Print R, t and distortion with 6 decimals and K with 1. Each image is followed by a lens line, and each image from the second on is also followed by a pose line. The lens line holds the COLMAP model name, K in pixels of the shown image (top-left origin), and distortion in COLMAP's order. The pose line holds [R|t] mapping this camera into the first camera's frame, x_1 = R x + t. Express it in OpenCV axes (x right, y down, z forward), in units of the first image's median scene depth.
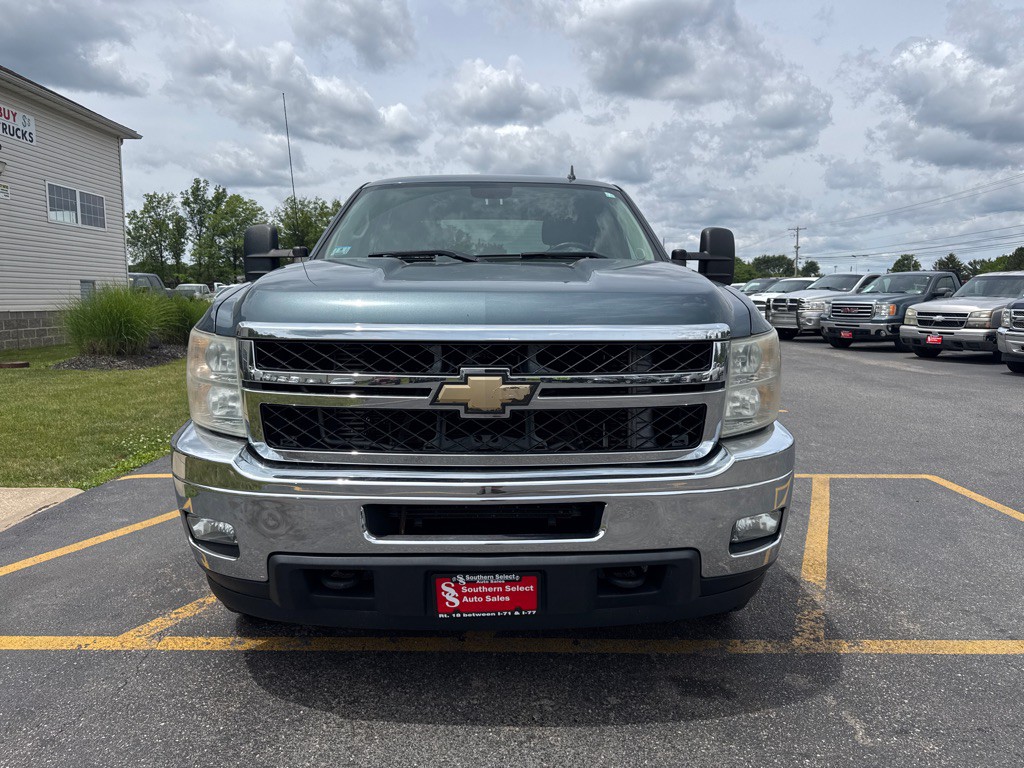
lens RADIAL K [[736.3, 0, 535.4], [0, 736.3, 362.9], [0, 0, 1]] dist [0.022385, -0.025748]
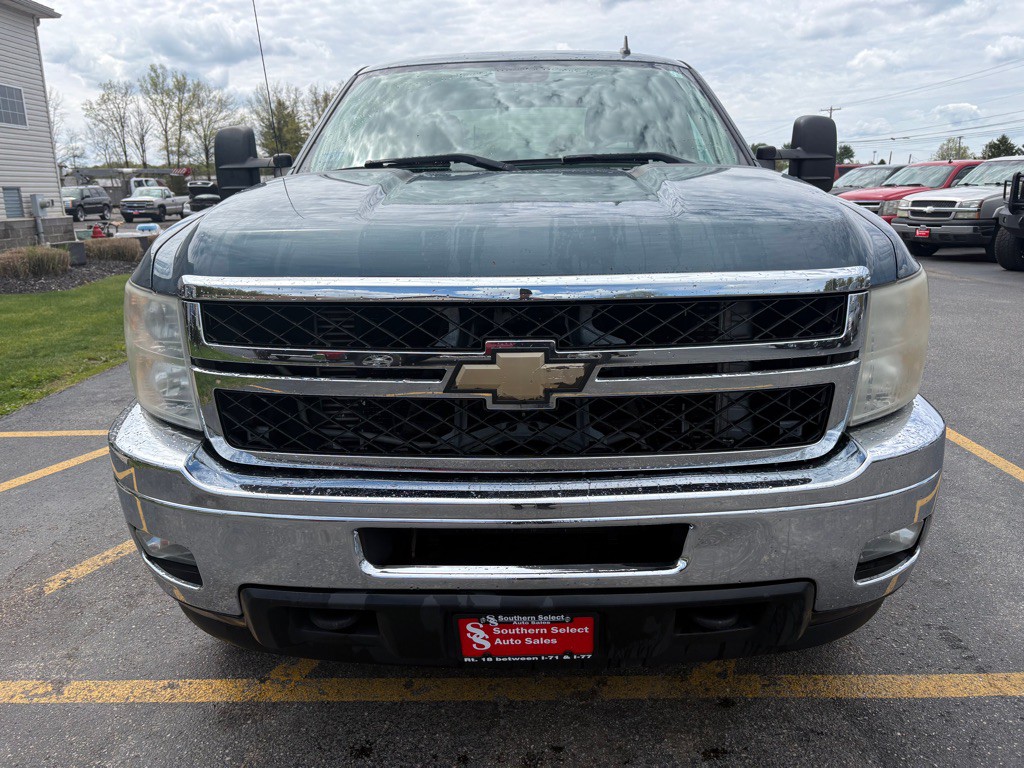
lens RADIAL K [[777.2, 0, 518.5], [0, 777.2, 374.9], [0, 0, 1]] dist [0.024194, -0.029201]
pose [[0.998173, -0.004606, -0.060238, -0.025086], [0.013279, 0.989431, 0.144396, -0.065811], [0.058936, -0.144933, 0.987685, 0.253947]]
